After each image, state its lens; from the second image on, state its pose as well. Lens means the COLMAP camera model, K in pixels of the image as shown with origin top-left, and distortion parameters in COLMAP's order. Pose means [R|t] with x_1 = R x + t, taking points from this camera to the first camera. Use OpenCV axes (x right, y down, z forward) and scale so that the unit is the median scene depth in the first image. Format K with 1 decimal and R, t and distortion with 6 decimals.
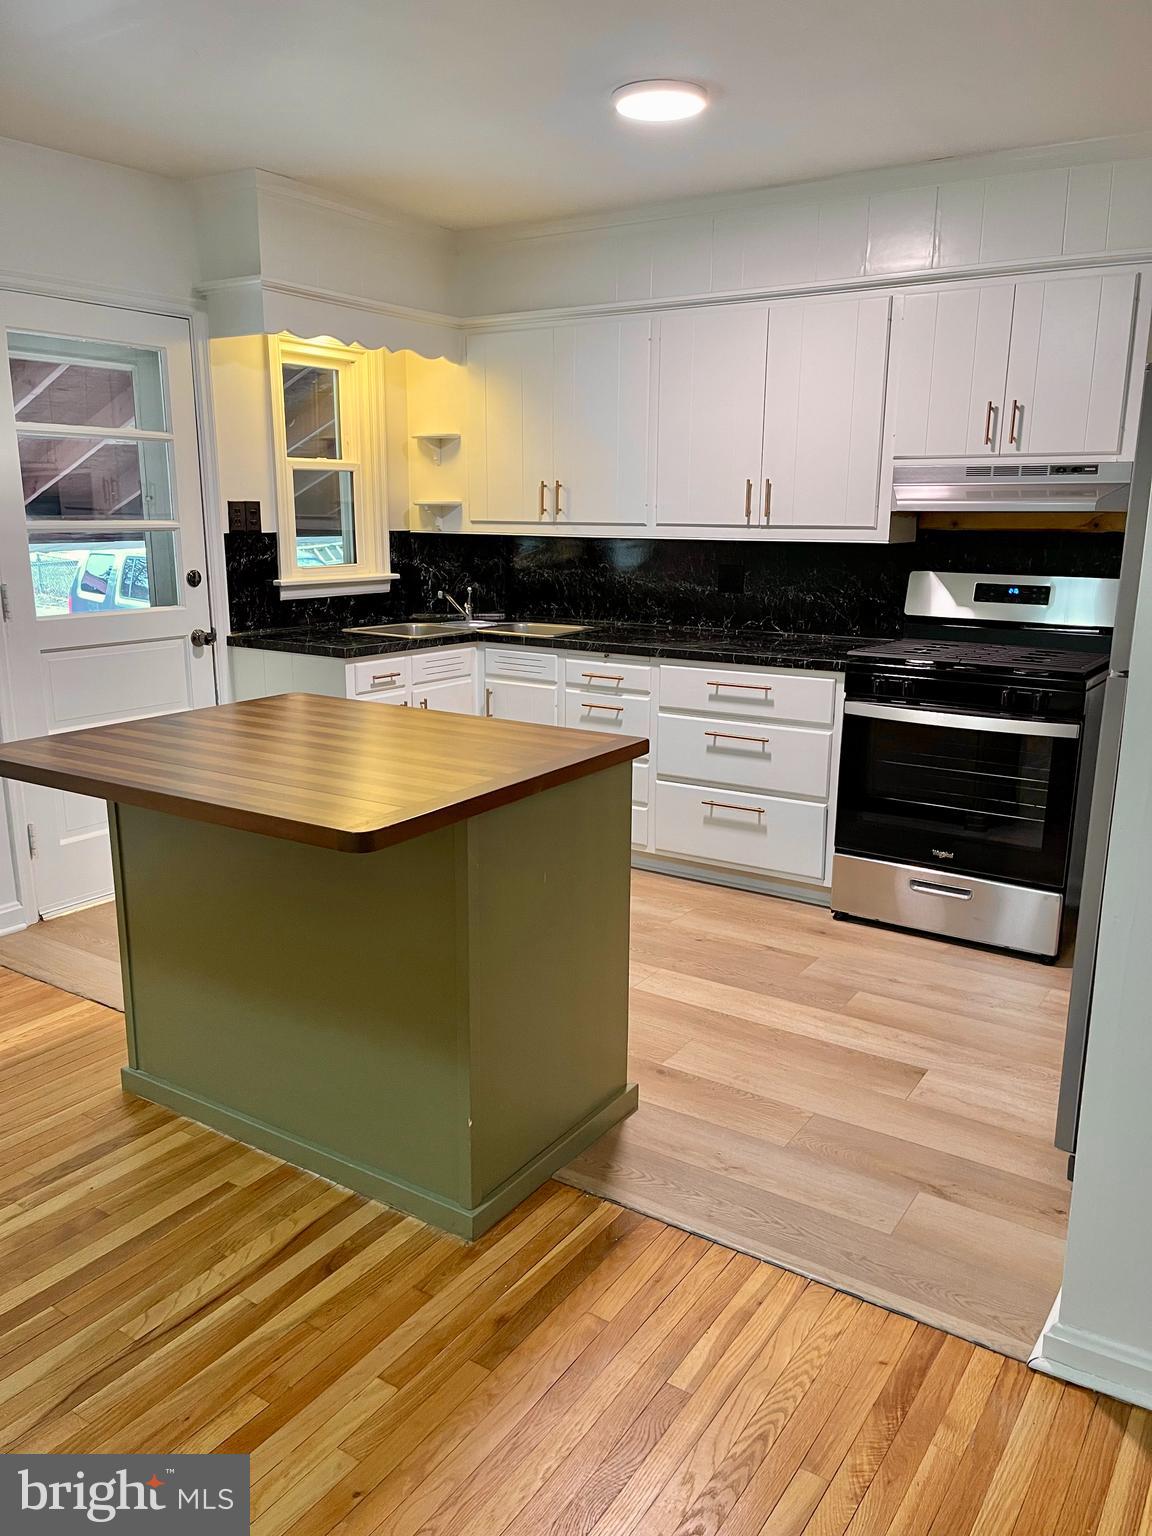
lens RADIAL K [[1167.1, 0, 578.1], [0, 1167.1, 775.5], [0, 0, 1]] dist [0.050974, -0.046460]
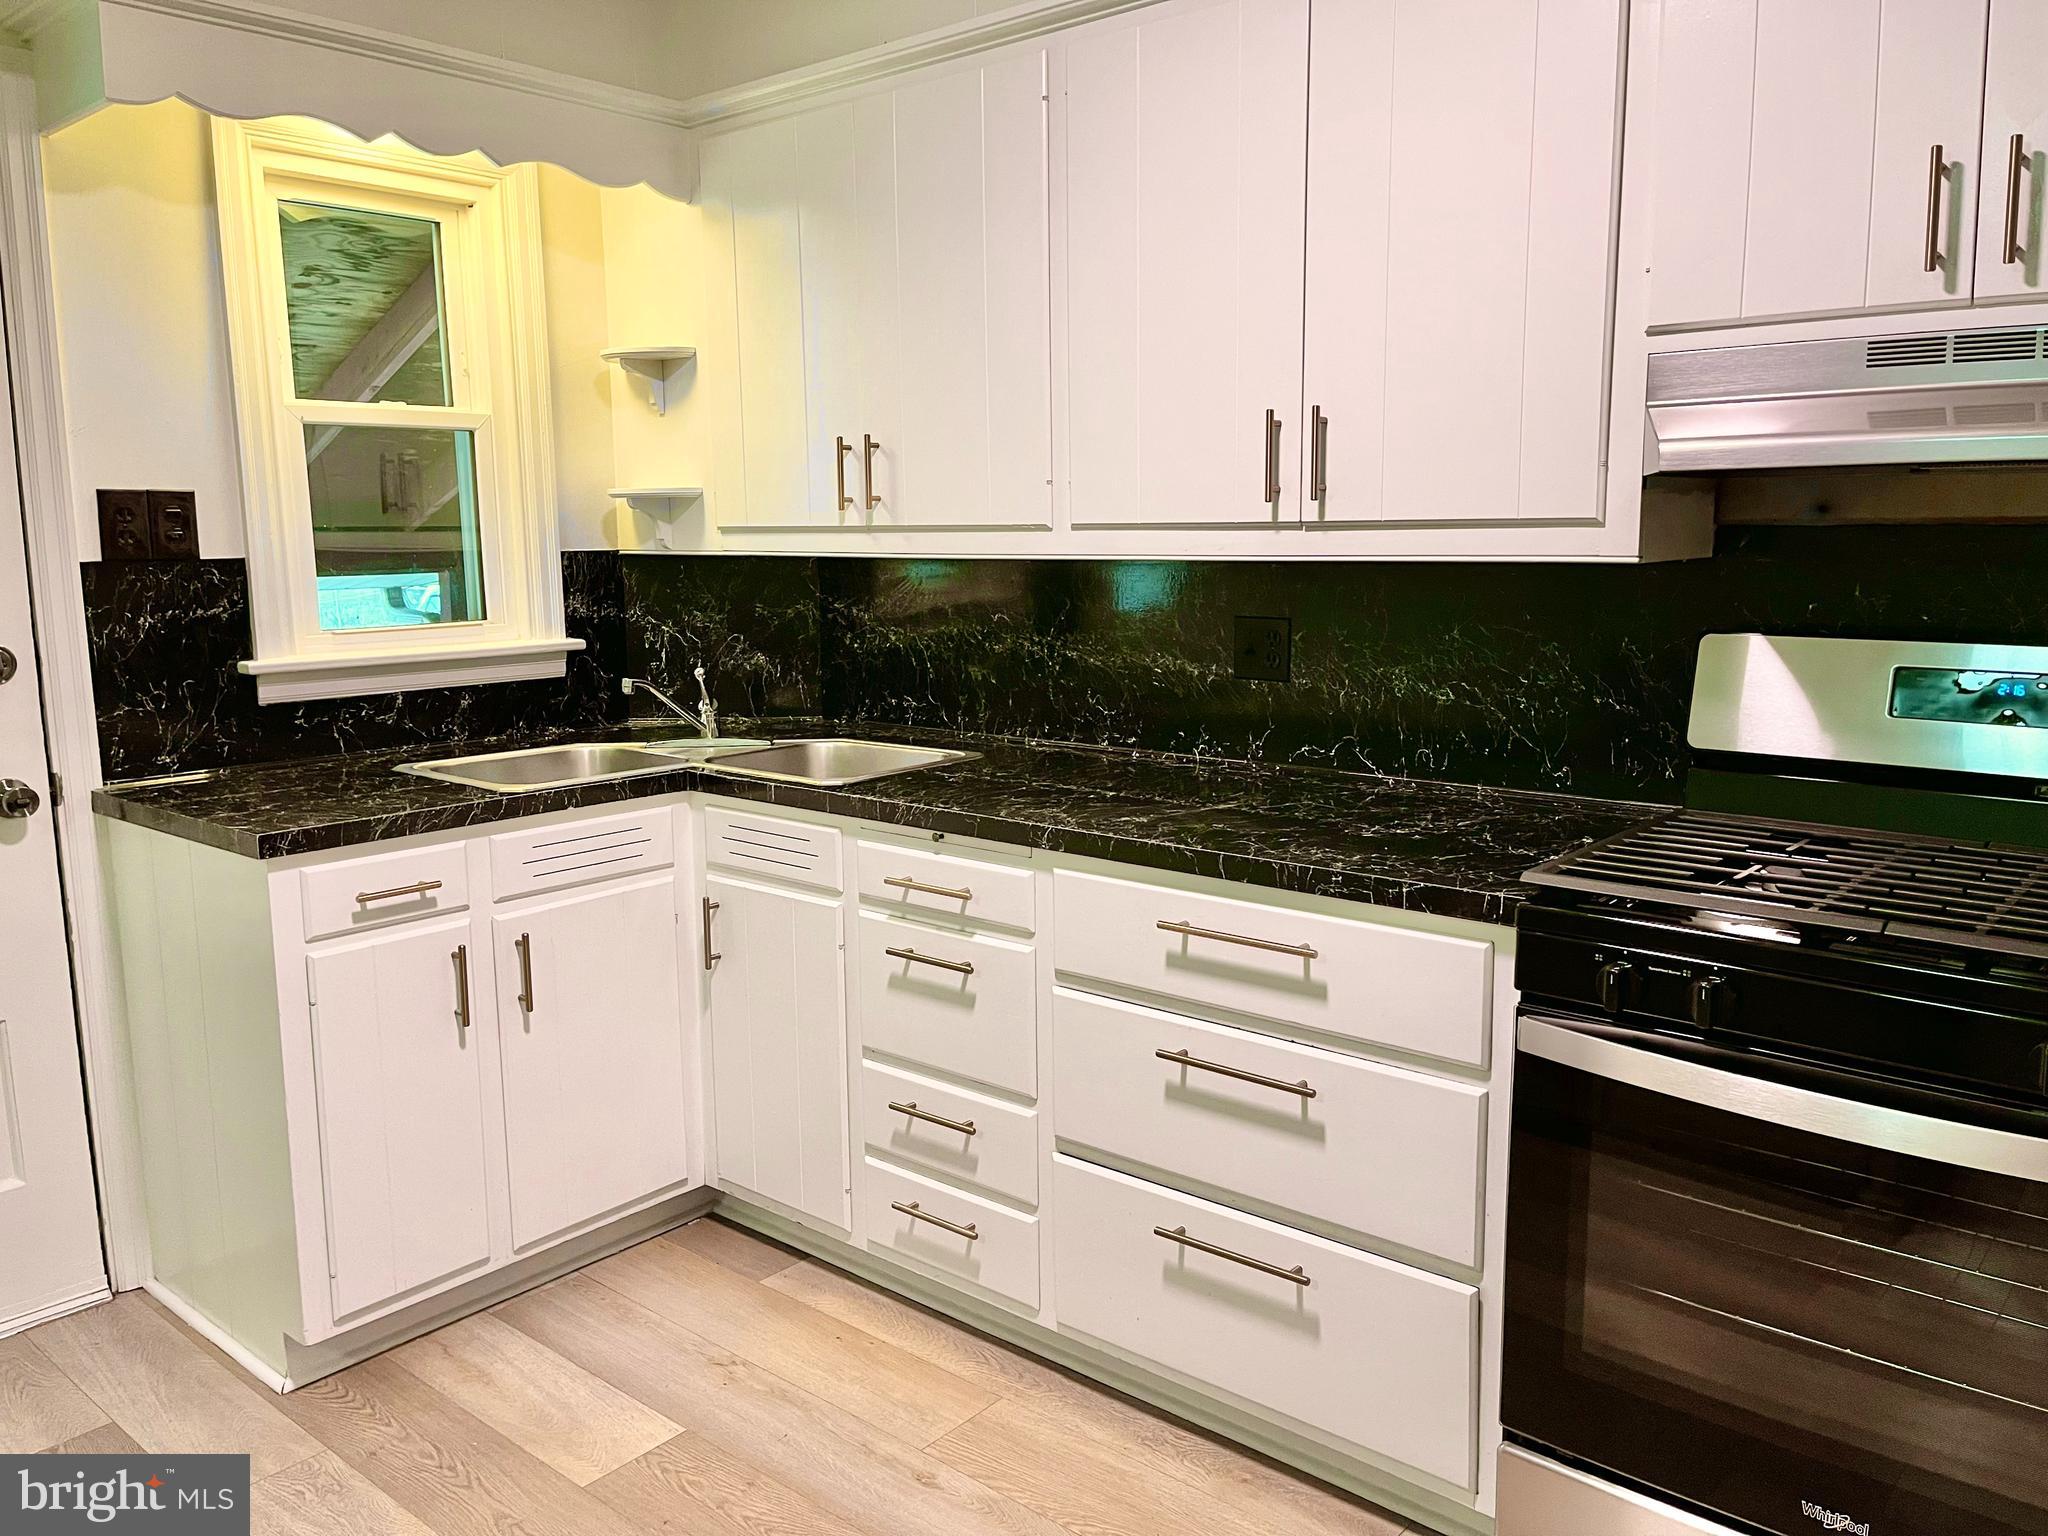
lens RADIAL K [[1556.1, 0, 1030.5], [0, 1556.1, 743.0], [0, 0, 1]] dist [0.050974, -0.046460]
pose [[0.992395, -0.001204, -0.123085, 0.137570], [-0.009116, 0.996487, -0.083247, -0.099870], [0.122753, 0.083736, 0.988898, 0.501784]]
